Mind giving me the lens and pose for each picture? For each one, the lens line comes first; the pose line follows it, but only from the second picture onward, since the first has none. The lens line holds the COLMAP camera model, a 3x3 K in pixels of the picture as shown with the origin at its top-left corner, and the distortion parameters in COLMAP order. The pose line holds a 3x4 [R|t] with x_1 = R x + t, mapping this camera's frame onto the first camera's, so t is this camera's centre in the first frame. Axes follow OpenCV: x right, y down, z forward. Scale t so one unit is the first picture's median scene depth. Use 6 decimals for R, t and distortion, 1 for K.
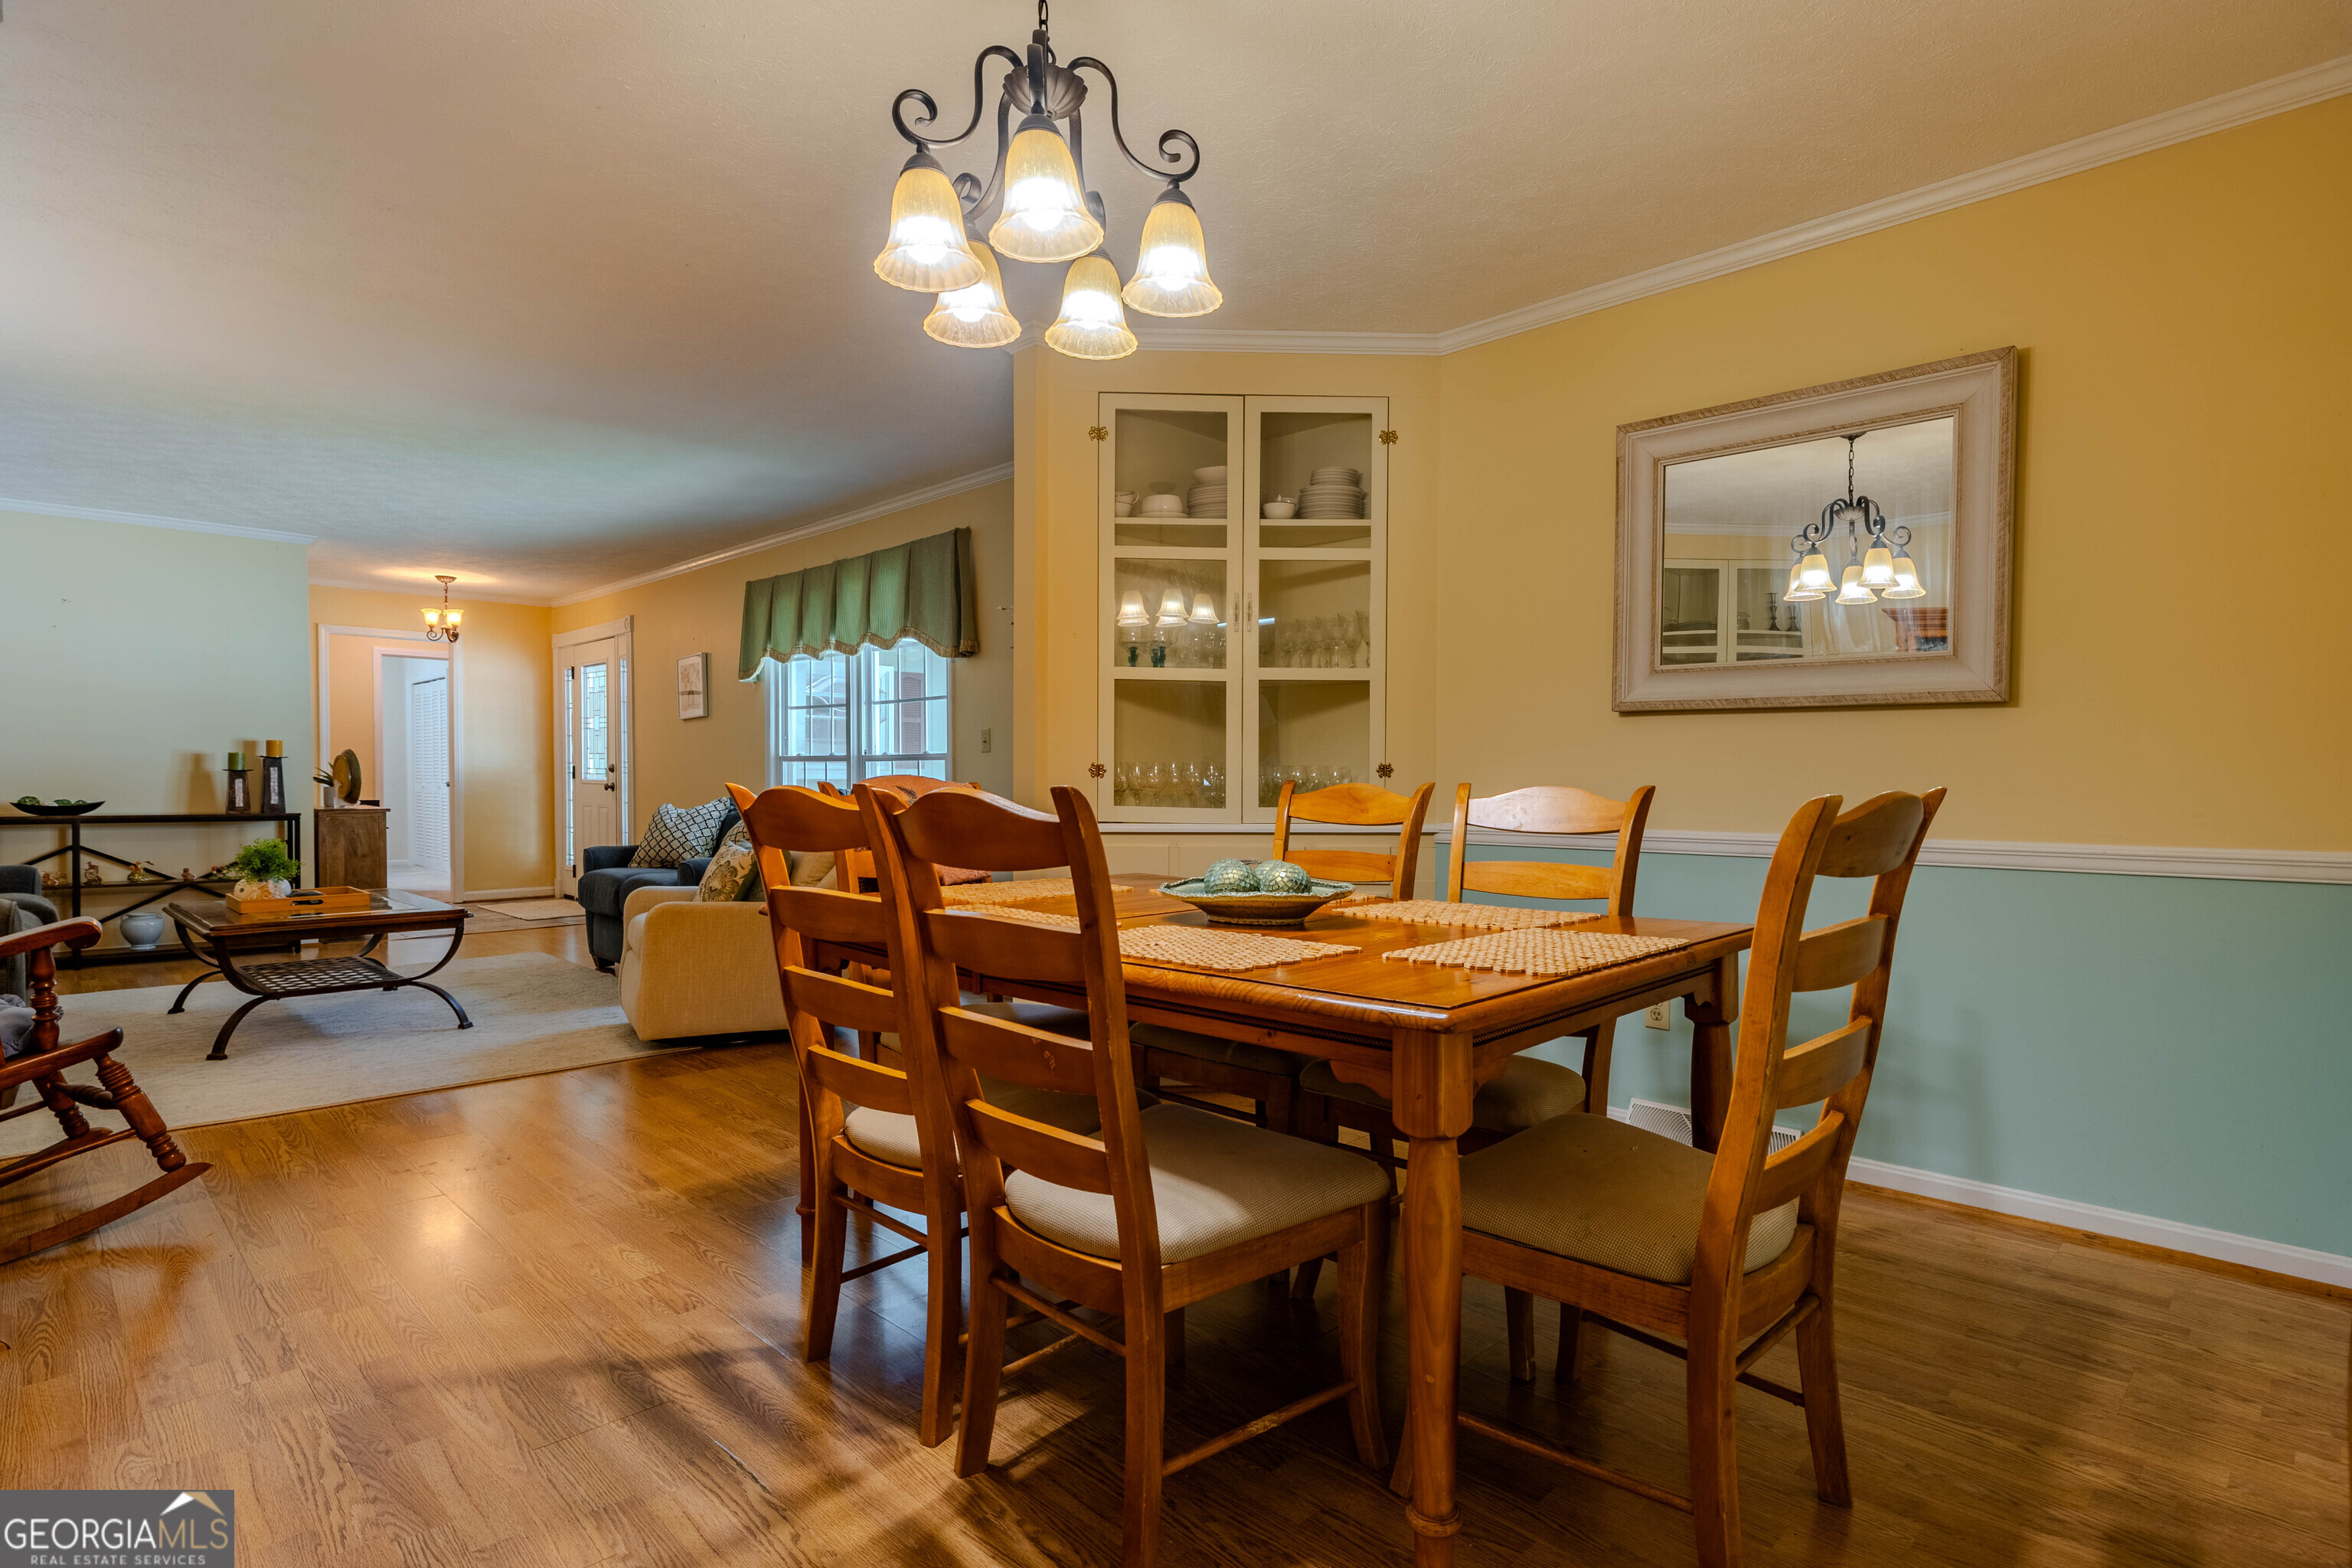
lens RADIAL K [[1103.4, 0, 1219.3], [0, 1103.4, 800.9], [0, 0, 1]] dist [-0.011967, 0.002977]
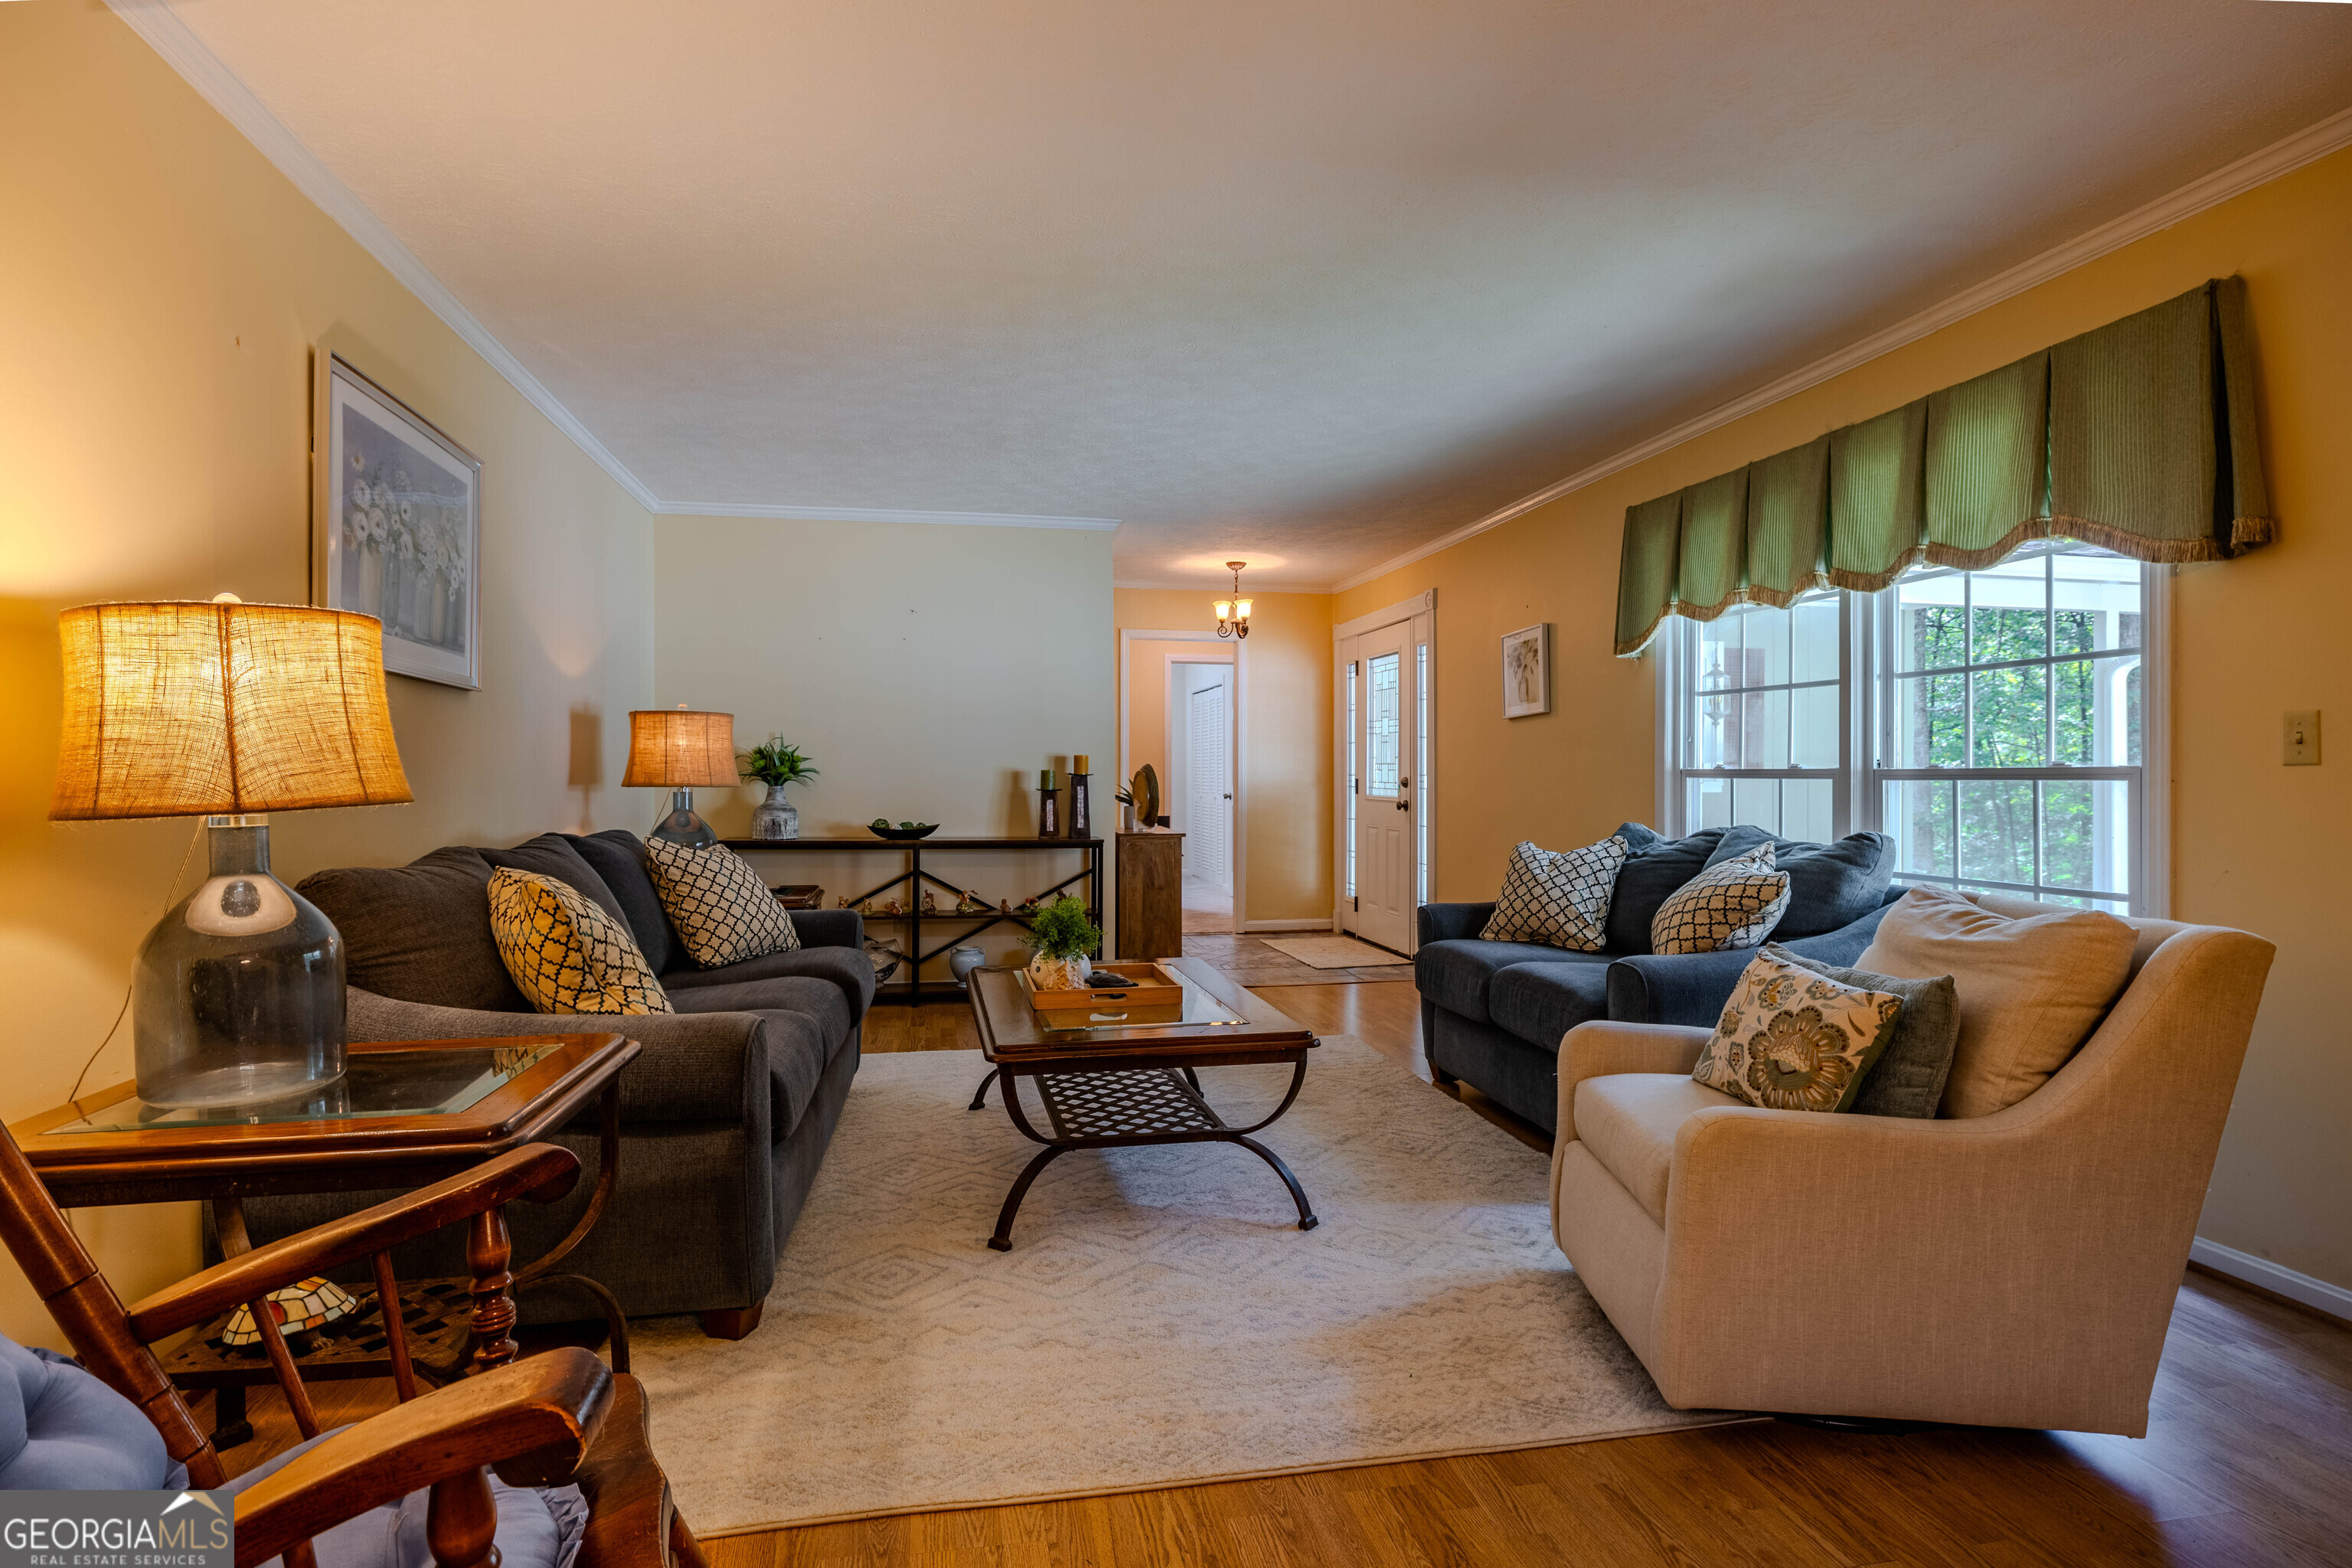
lens RADIAL K [[1229.7, 0, 1178.7], [0, 1229.7, 783.2], [0, 0, 1]] dist [-0.004024, 0.002540]
pose [[0.803759, -0.000087, -0.594955, -0.217163], [-0.012011, 0.999794, -0.016372, -0.018022], [0.594834, 0.020305, 0.803592, 0.258983]]
